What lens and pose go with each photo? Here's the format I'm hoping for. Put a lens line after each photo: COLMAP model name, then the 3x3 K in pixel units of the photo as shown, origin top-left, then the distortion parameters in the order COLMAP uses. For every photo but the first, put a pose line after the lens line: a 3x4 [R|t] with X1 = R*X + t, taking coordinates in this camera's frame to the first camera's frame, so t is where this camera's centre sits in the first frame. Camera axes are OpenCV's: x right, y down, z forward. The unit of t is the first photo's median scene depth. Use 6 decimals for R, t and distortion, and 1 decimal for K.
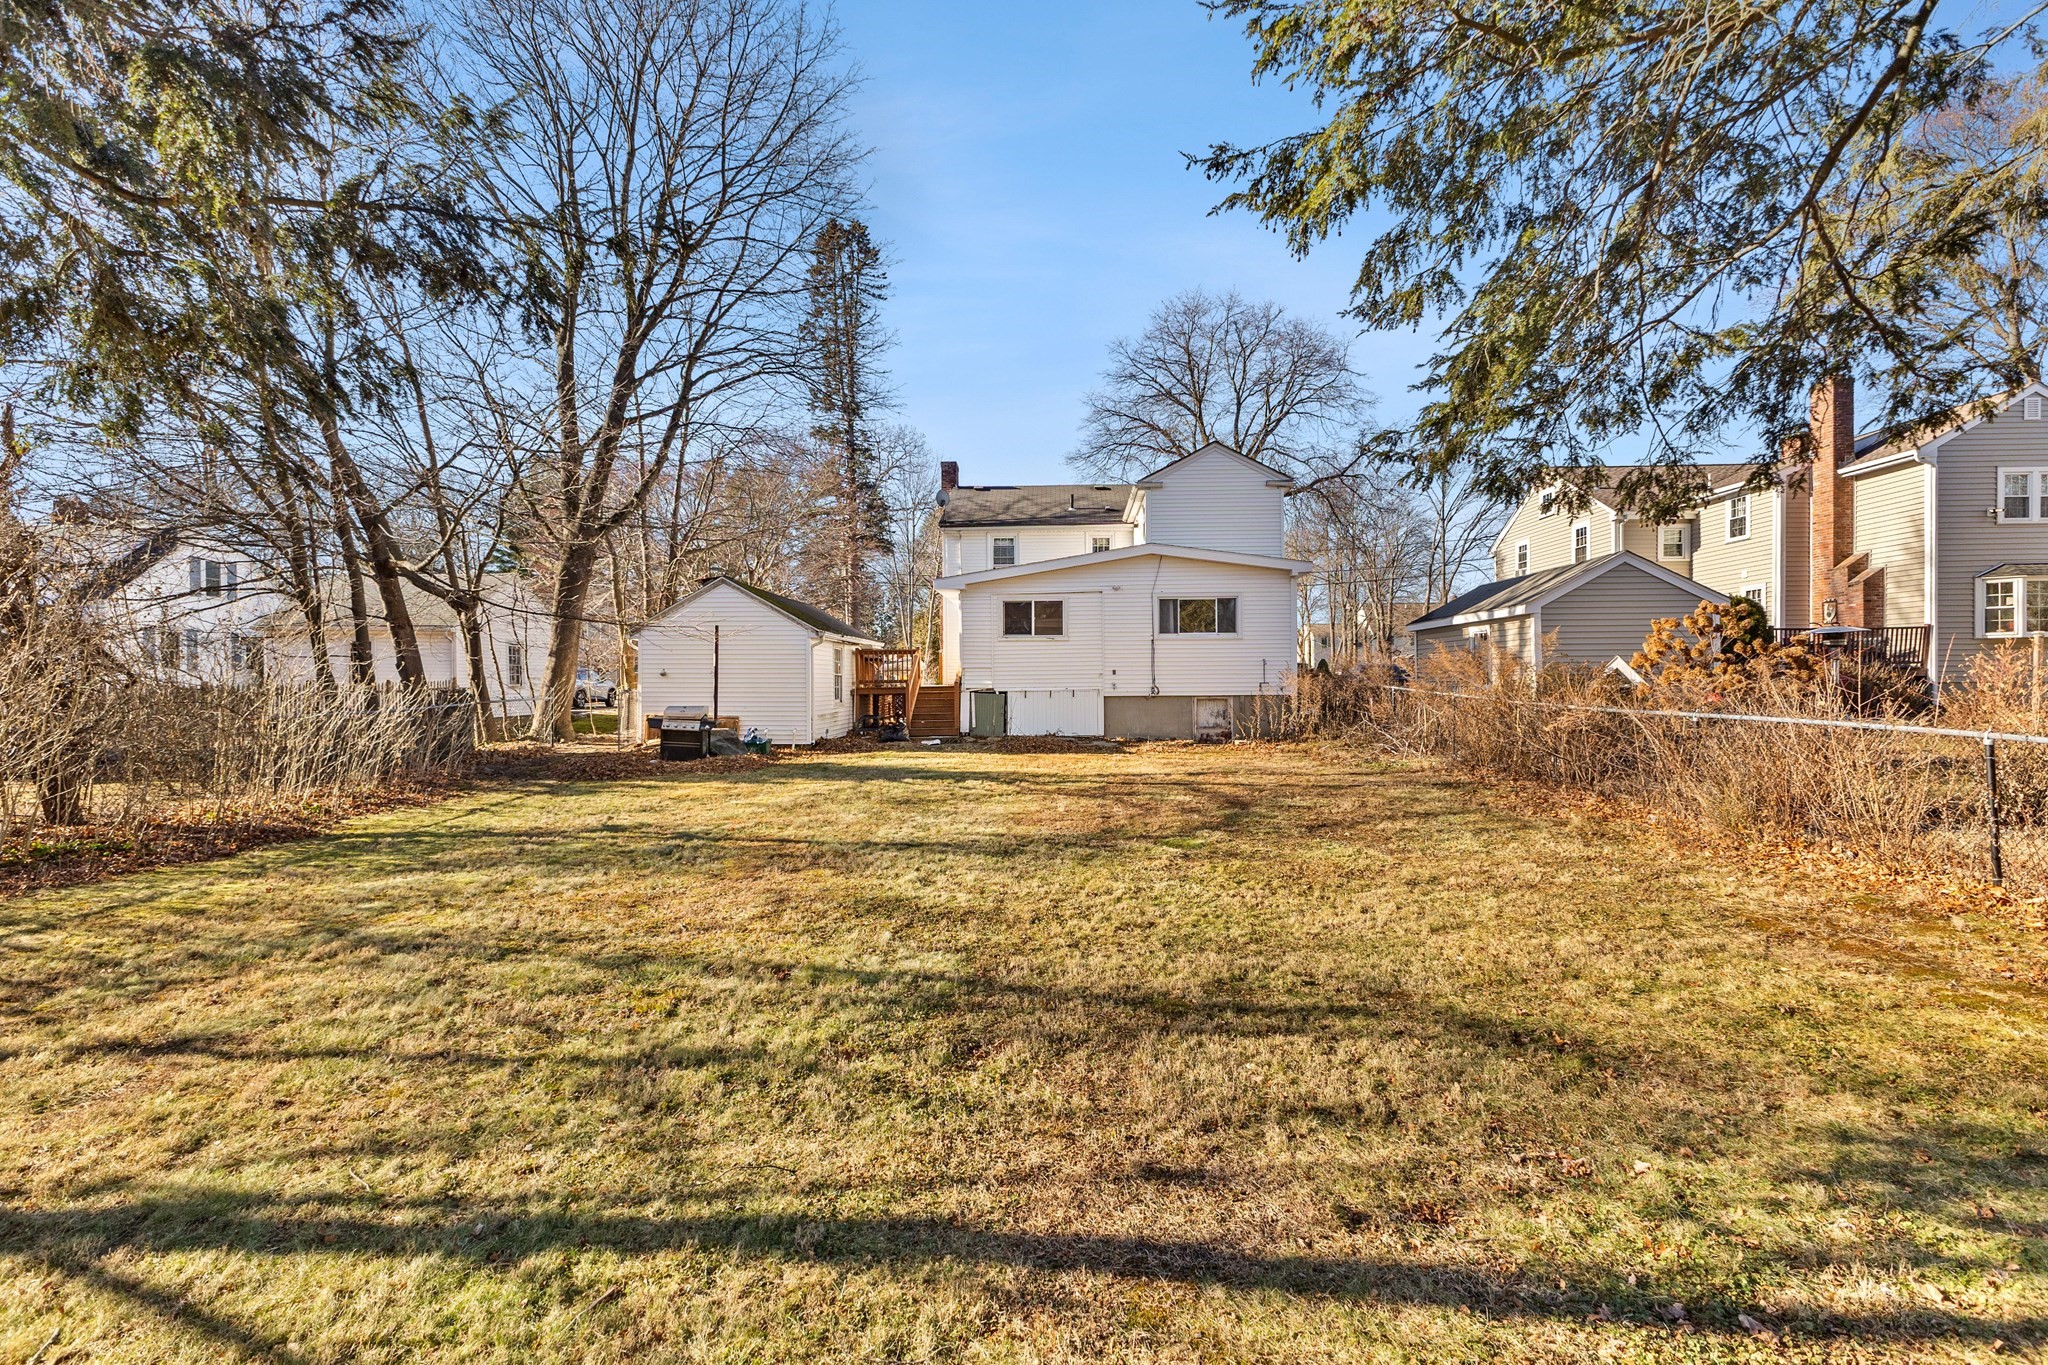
lens RADIAL K [[884.9, 0, 1023.9], [0, 884.9, 693.7], [0, 0, 1]] dist [0.003954, 0.000200]
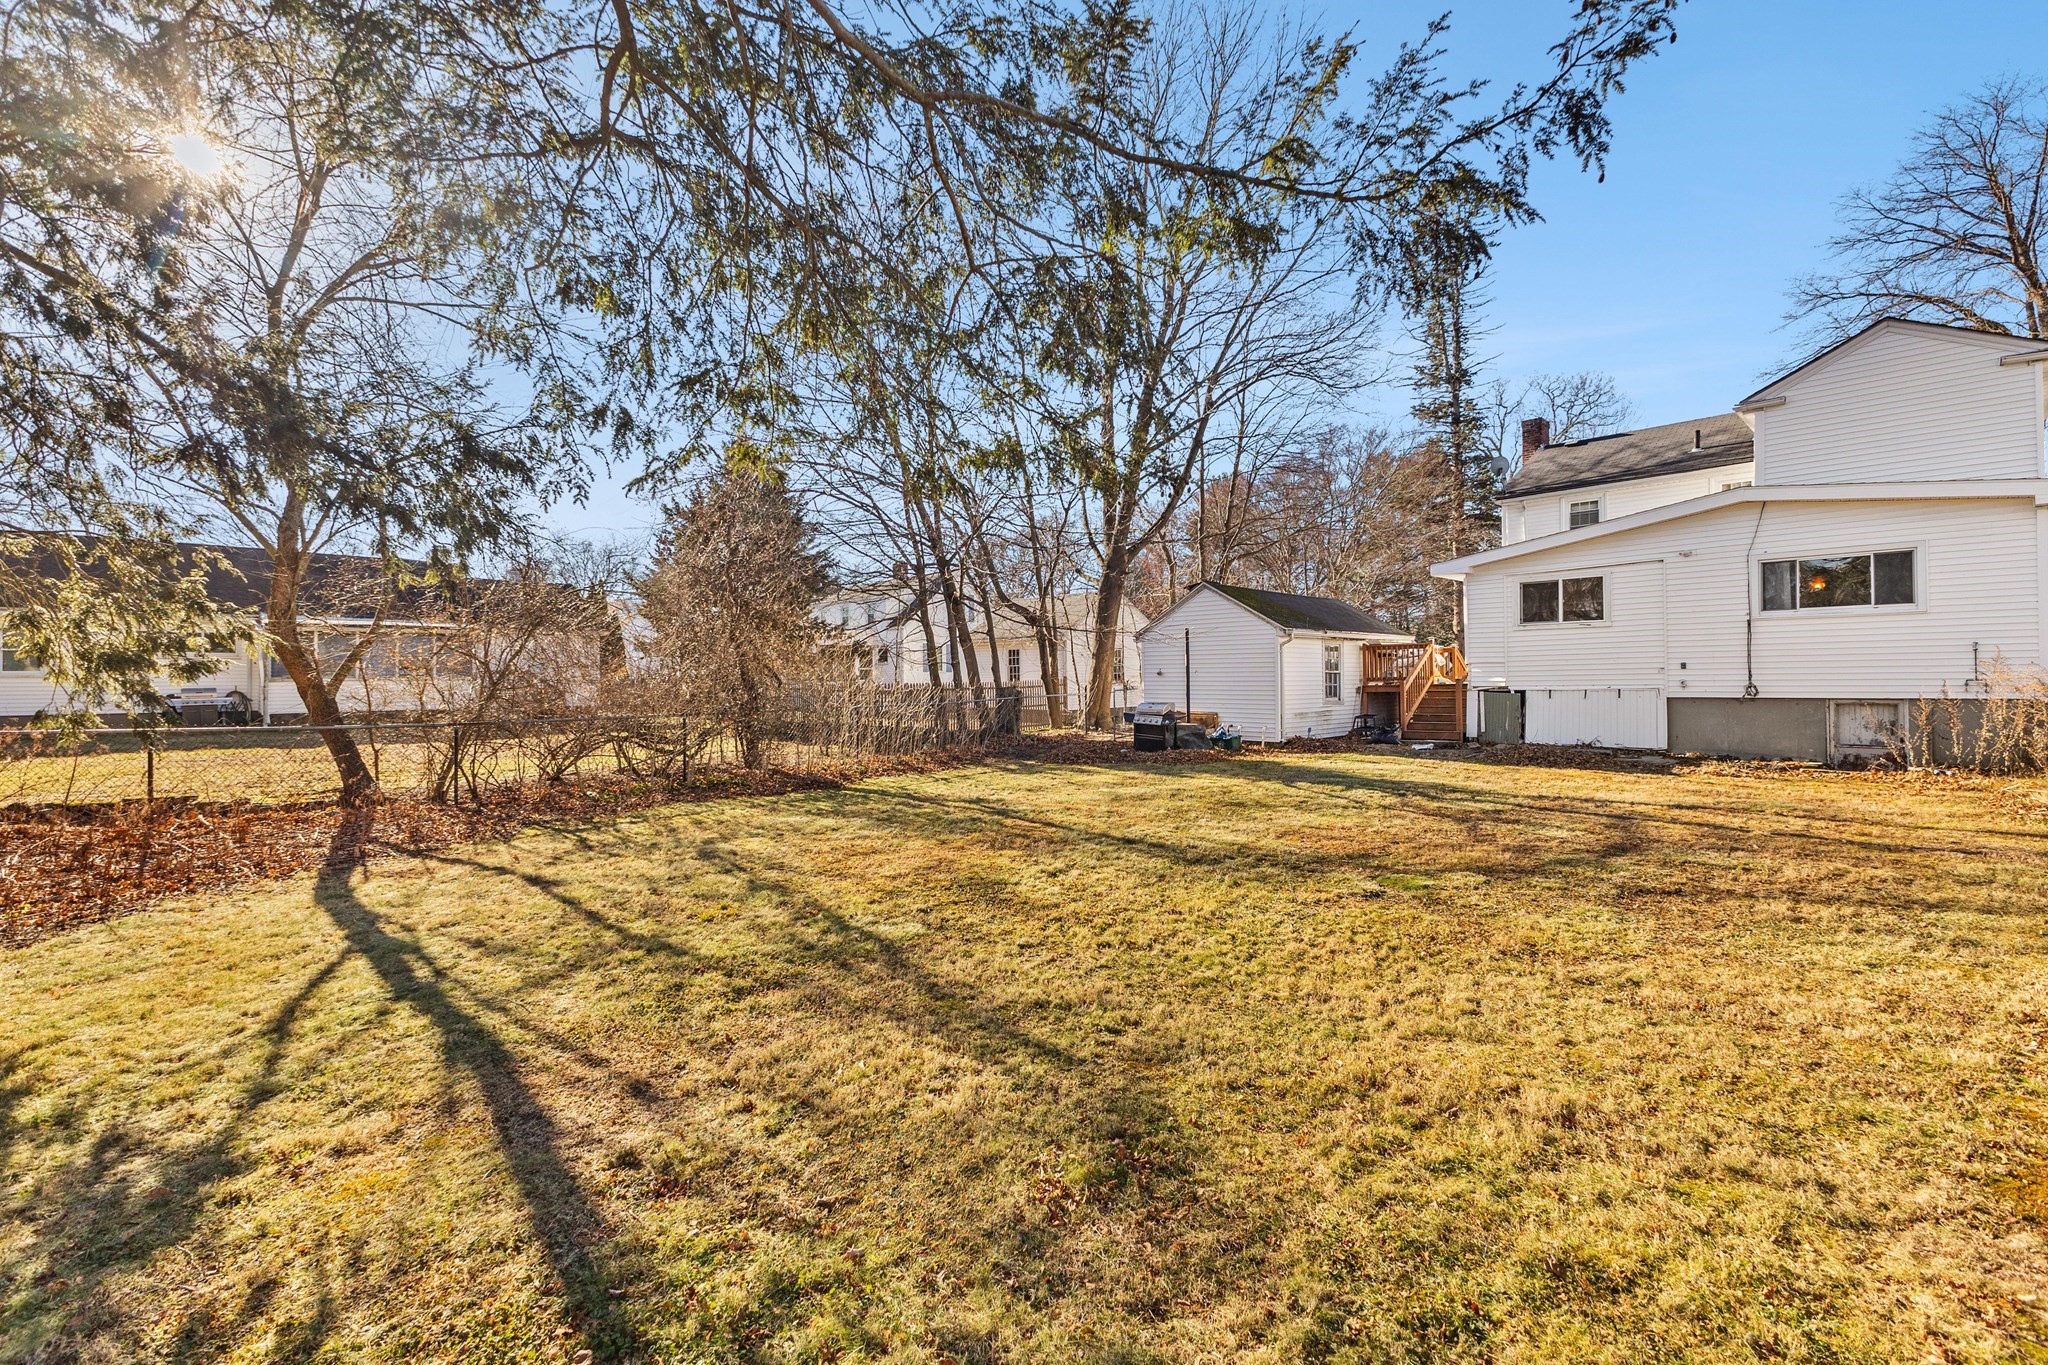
lens RADIAL K [[884.9, 0, 1021.8], [0, 884.9, 670.2], [0, 0, 1]] dist [0.003954, 0.000200]
pose [[0.721963, -0.009440, -0.691868, 0.224480], [-0.004080, 0.999831, -0.017900, -0.005184], [0.691920, 0.015746, 0.721802, 0.072316]]
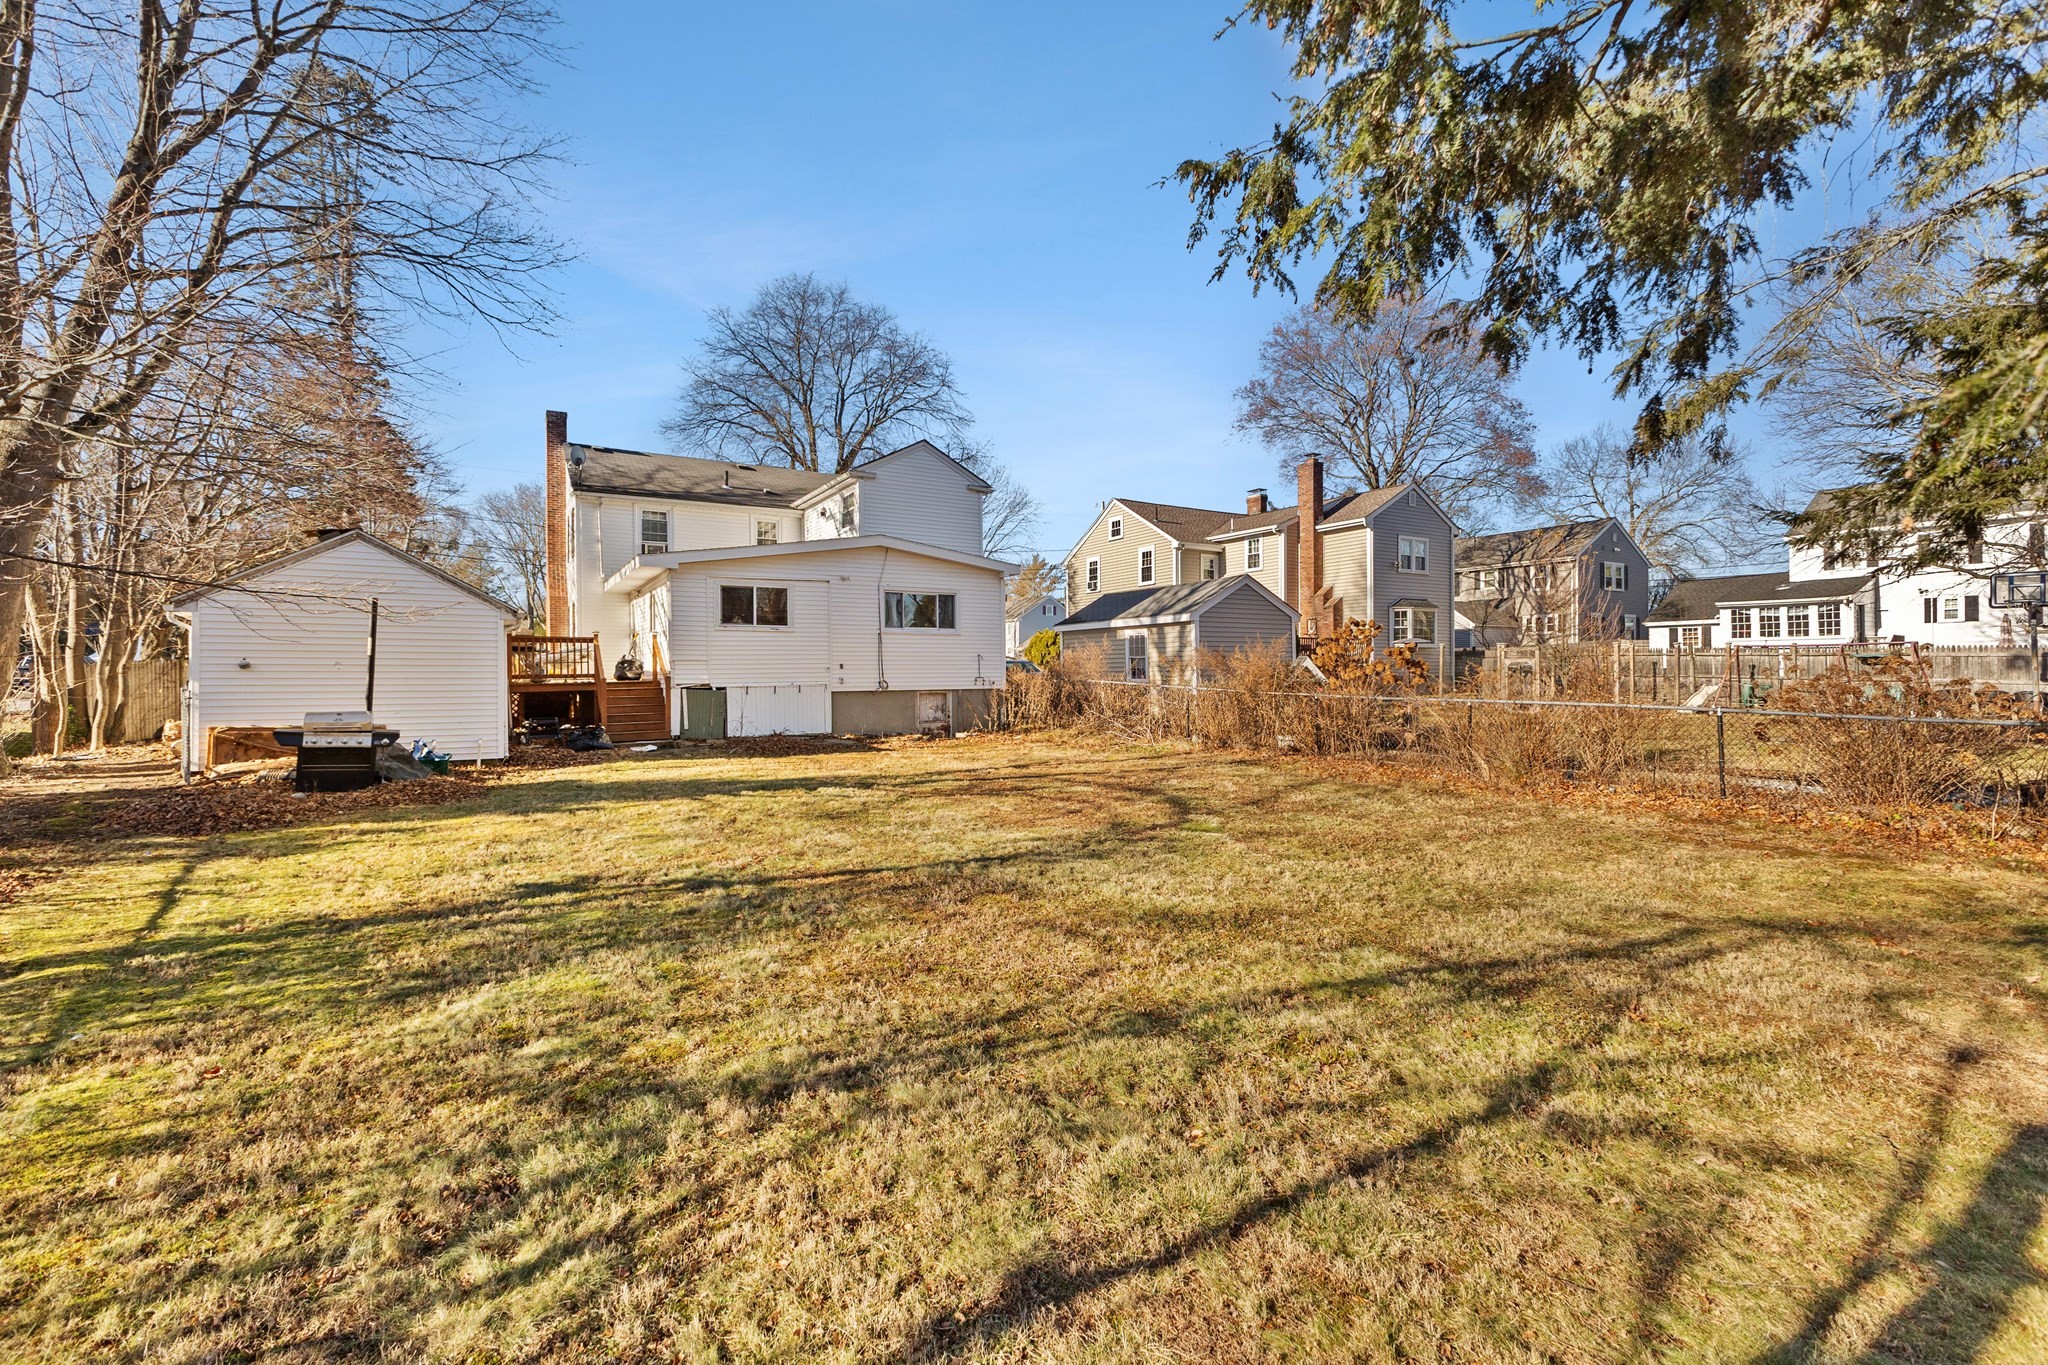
lens RADIAL K [[884.9, 0, 1018.8], [0, 884.9, 678.5], [0, 0, 1]] dist [0.003954, 0.000200]
pose [[0.833869, -0.001597, 0.551960, -0.273327], [0.007434, 0.999938, -0.008338, -0.002382], [-0.551912, 0.011056, 0.833829, 0.105770]]
